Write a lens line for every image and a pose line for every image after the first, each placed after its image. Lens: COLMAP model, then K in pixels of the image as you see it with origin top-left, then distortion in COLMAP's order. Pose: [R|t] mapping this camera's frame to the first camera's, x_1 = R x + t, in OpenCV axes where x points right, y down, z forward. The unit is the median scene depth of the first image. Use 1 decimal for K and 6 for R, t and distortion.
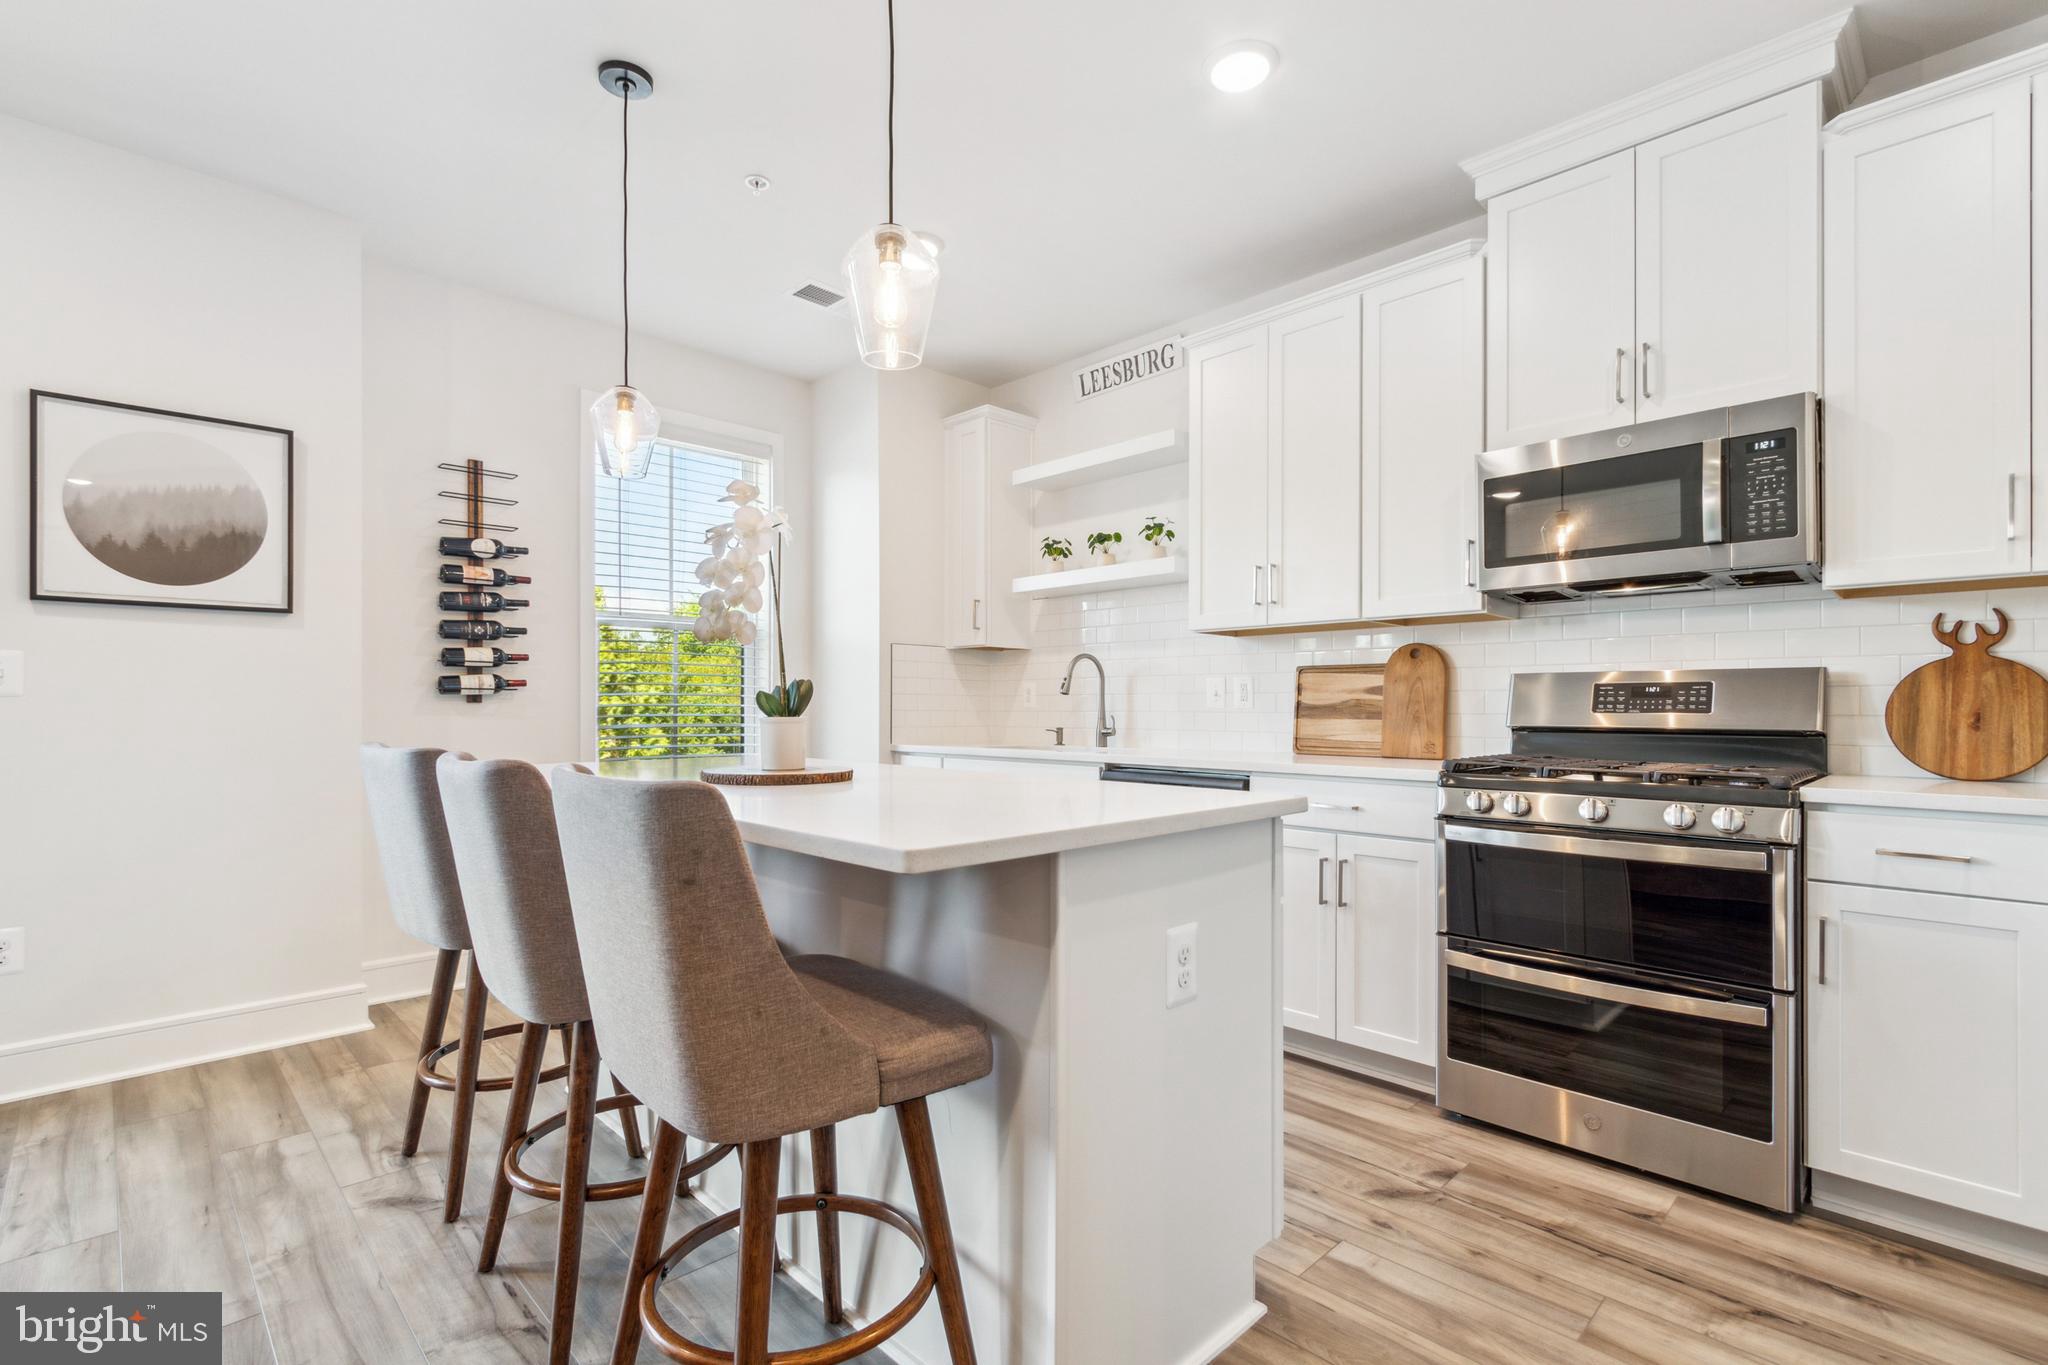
lens RADIAL K [[970.8, 0, 1019.1], [0, 970.8, 700.6], [0, 0, 1]] dist [0.004595, 0.000105]
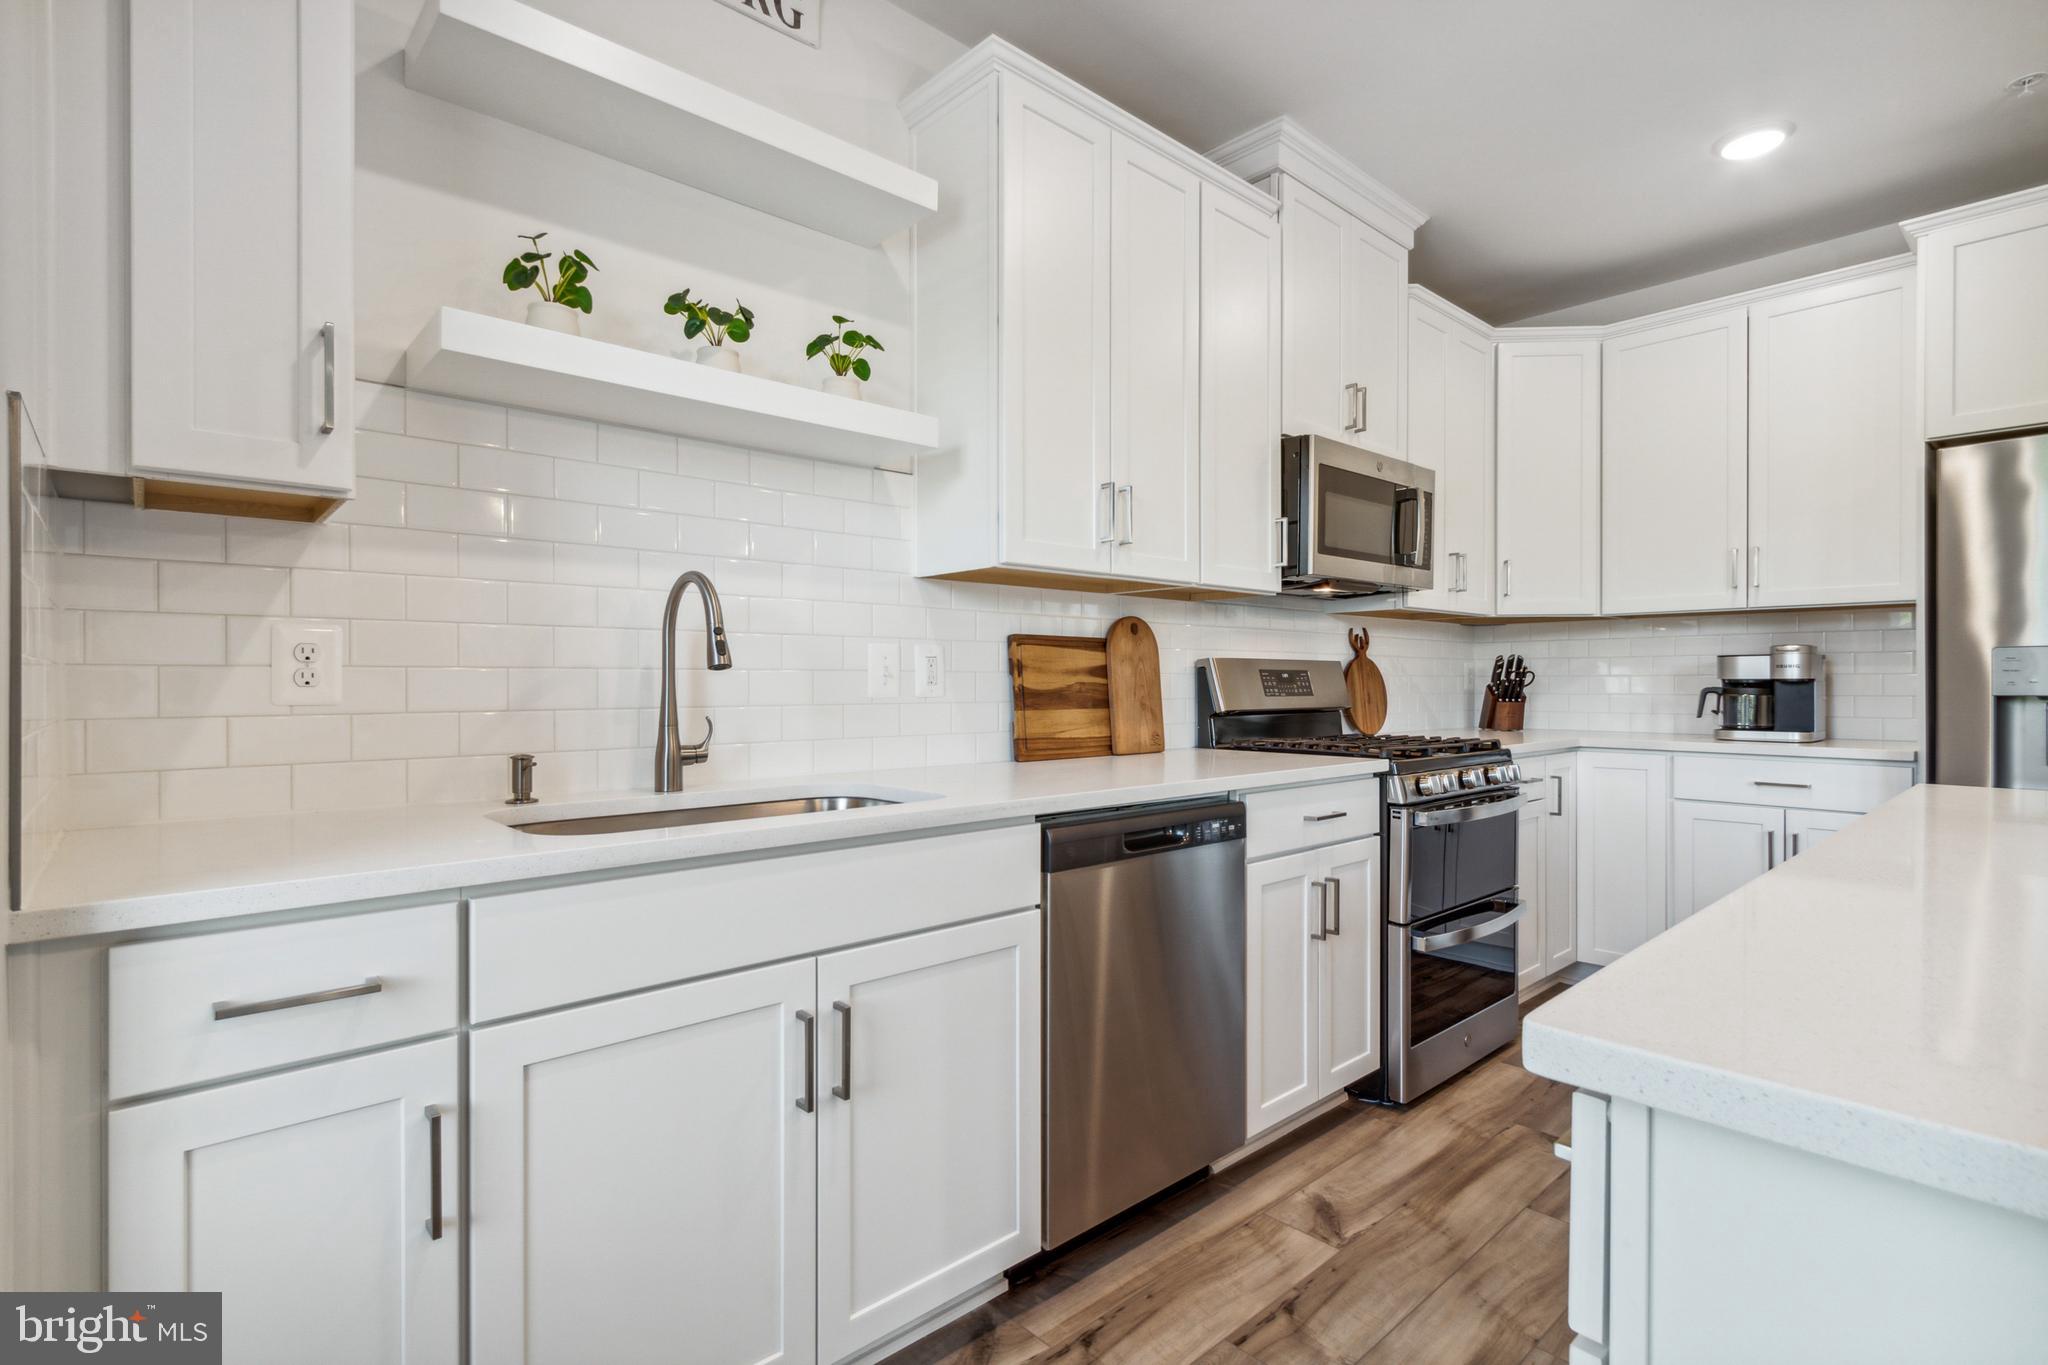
lens RADIAL K [[970.8, 0, 1024.0], [0, 970.8, 688.8], [0, 0, 1]] dist [0.004595, 0.000105]
pose [[0.031241, 0.000658, 0.999512, -0.169685], [0.001138, 0.999999, -0.000694, 0.001523], [-0.999511, 0.001159, 0.031241, 0.419655]]
